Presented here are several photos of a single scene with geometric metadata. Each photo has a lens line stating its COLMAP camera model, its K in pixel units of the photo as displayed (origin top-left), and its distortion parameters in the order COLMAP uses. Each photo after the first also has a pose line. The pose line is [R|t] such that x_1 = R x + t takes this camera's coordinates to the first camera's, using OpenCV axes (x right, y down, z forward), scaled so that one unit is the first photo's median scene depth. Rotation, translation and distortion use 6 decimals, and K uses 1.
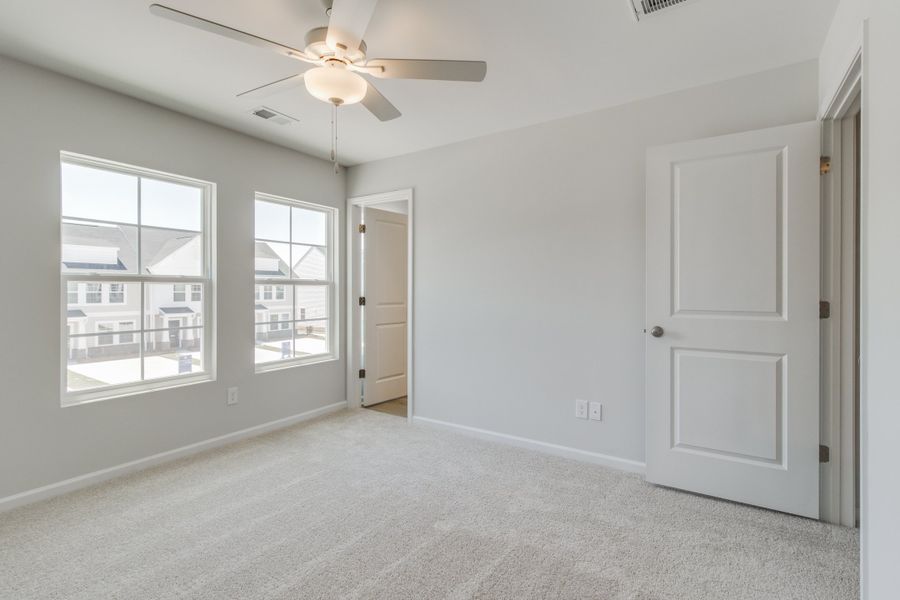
lens RADIAL K [[428.0, 0, 448.8], [0, 428.0, 292.7], [0, 0, 1]] dist [0.014381, -0.000140]
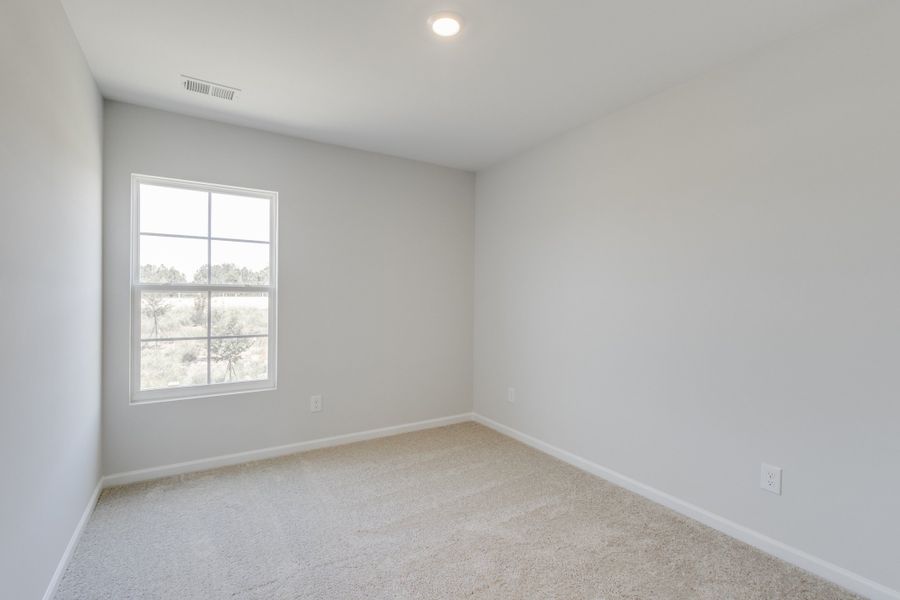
lens RADIAL K [[402.9, 0, 450.0], [0, 402.9, 300.0], [0, 0, 1]] dist [-0.001092, 0.000115]
pose [[0.910987, 0.002900, -0.412425, 0.233142], [-0.005717, 0.999968, -0.005597, -0.000501], [0.412396, 0.007456, 0.910974, 0.344045]]
